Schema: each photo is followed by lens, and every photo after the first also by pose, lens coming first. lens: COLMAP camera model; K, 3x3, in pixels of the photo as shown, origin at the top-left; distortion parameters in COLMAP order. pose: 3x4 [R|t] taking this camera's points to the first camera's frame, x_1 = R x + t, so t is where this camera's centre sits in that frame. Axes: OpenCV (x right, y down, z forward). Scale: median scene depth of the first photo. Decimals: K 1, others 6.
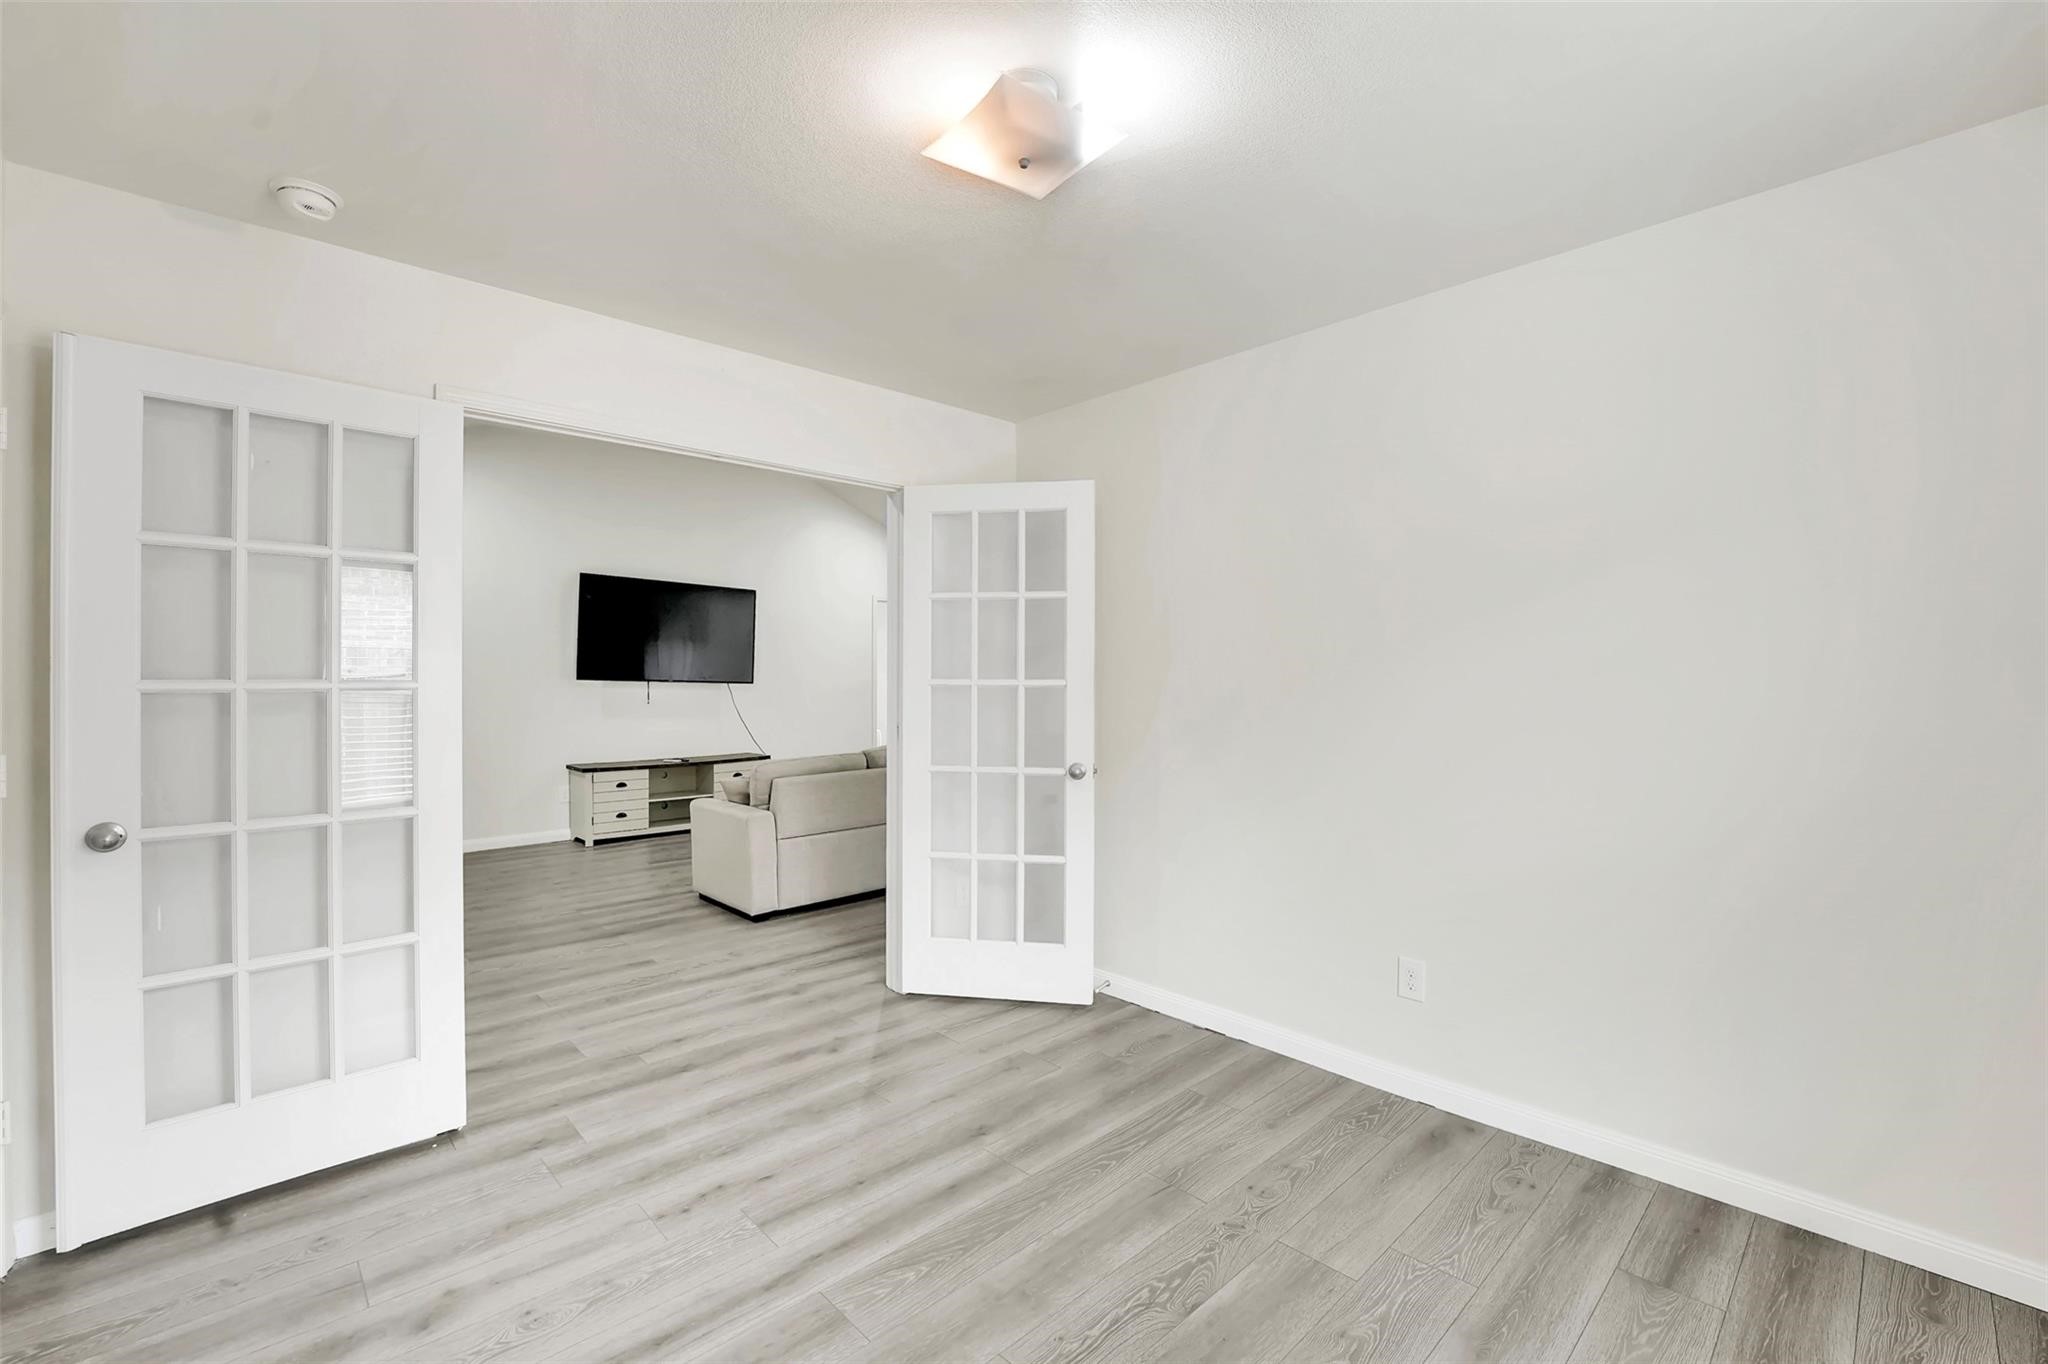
lens RADIAL K [[848.9, 0, 1010.3], [0, 848.9, 678.3], [0, 0, 1]] dist [-0.013822, 0.000188]
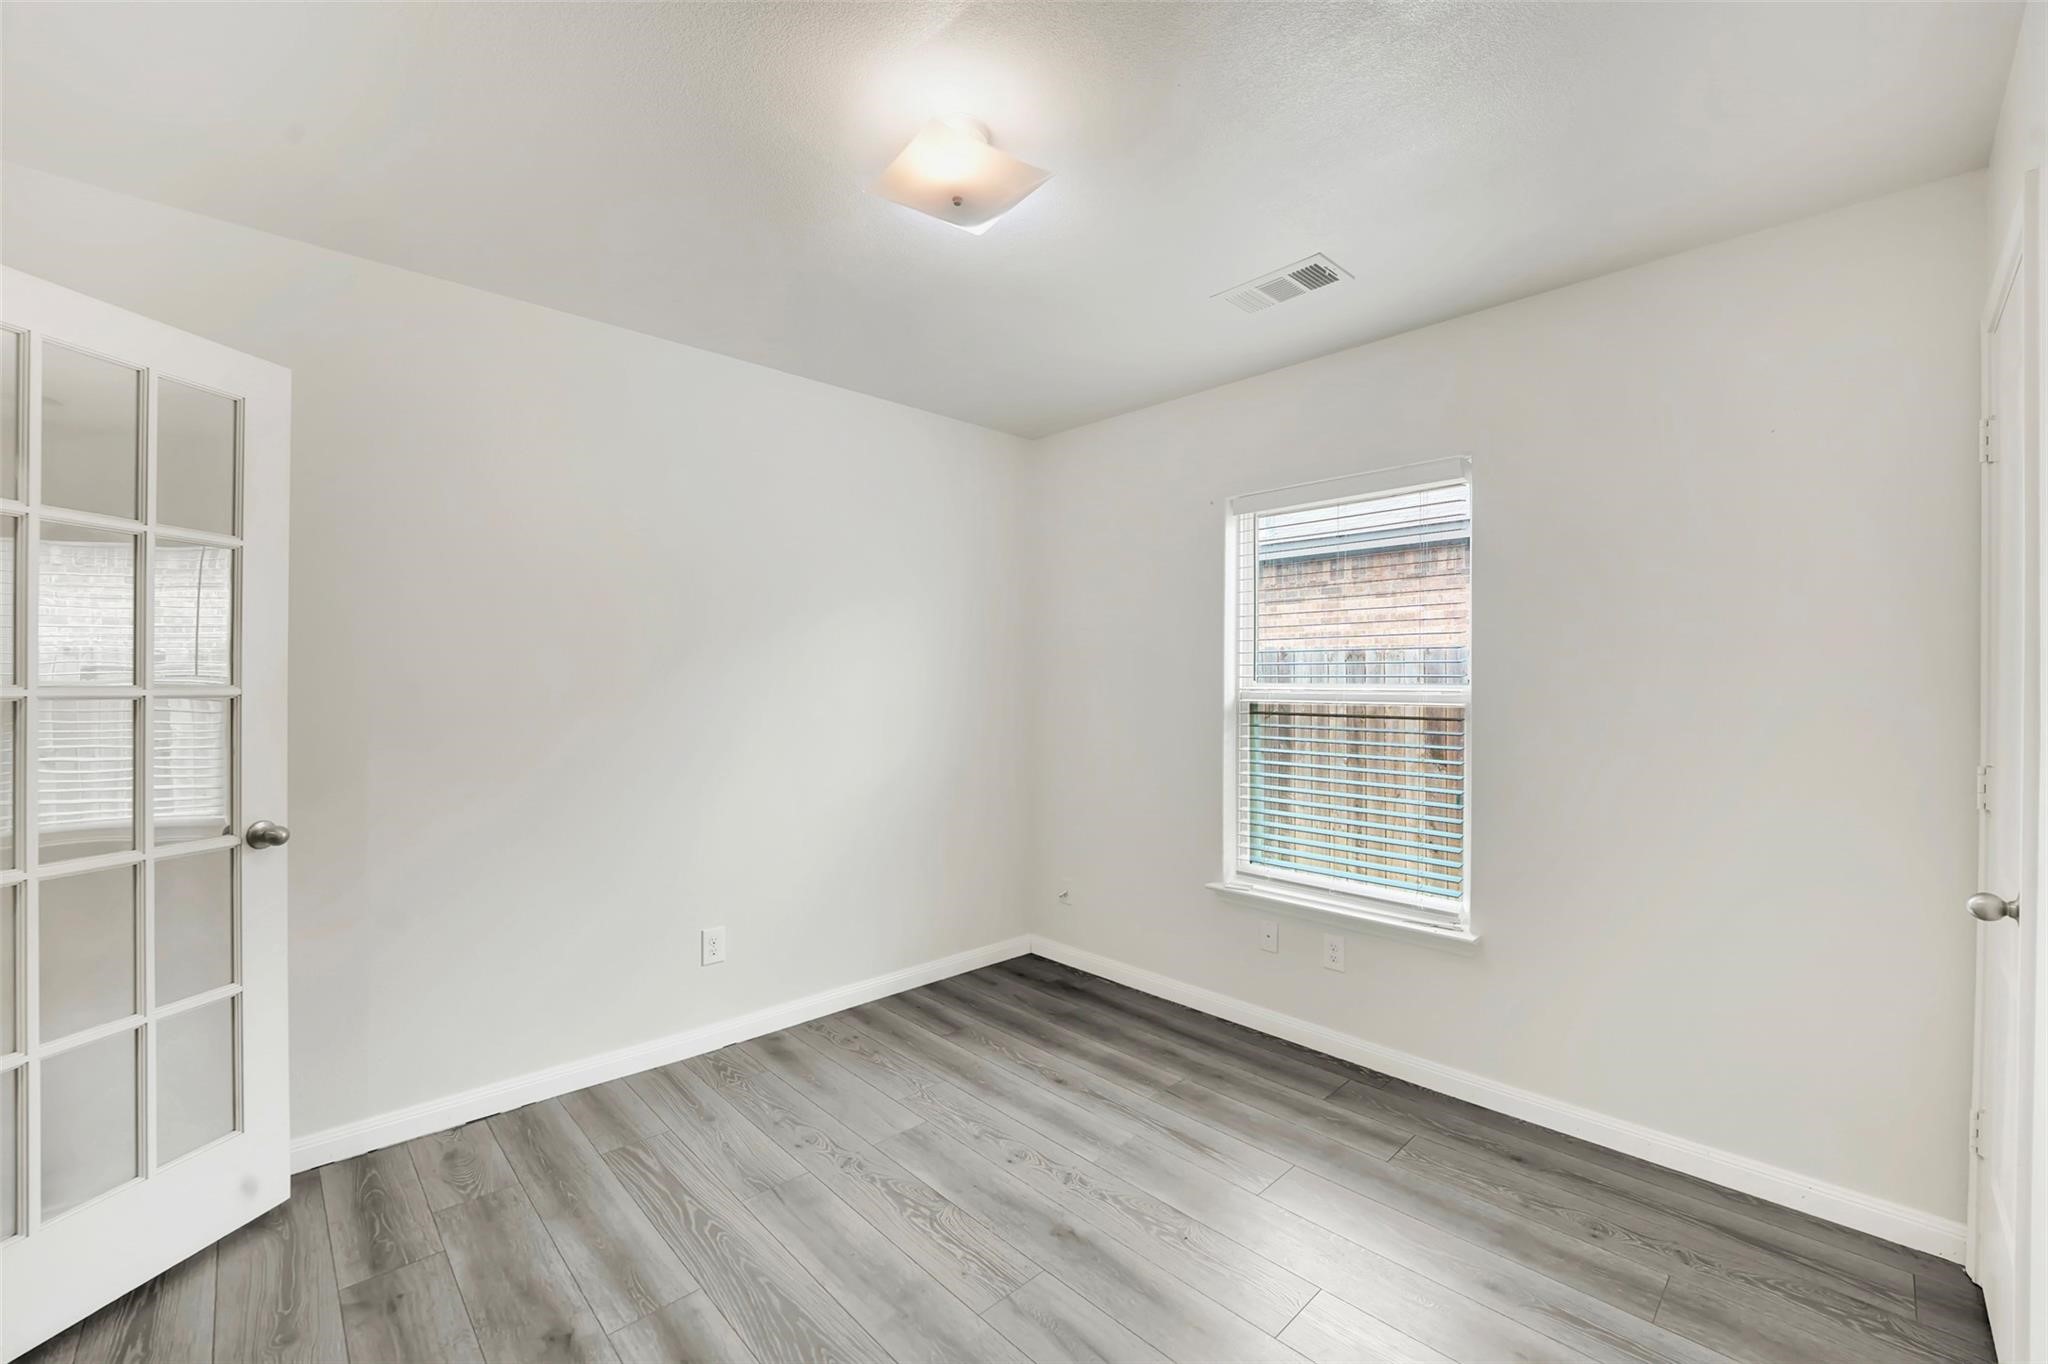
lens RADIAL K [[848.9, 0, 1010.3], [0, 848.9, 678.3], [0, 0, 1]] dist [-0.013822, 0.000188]
pose [[0.009008, 0.006597, 0.999938, -0.701239], [-0.004477, 0.999968, -0.006557, -0.001953], [-0.999949, -0.004418, 0.009037, 0.610227]]
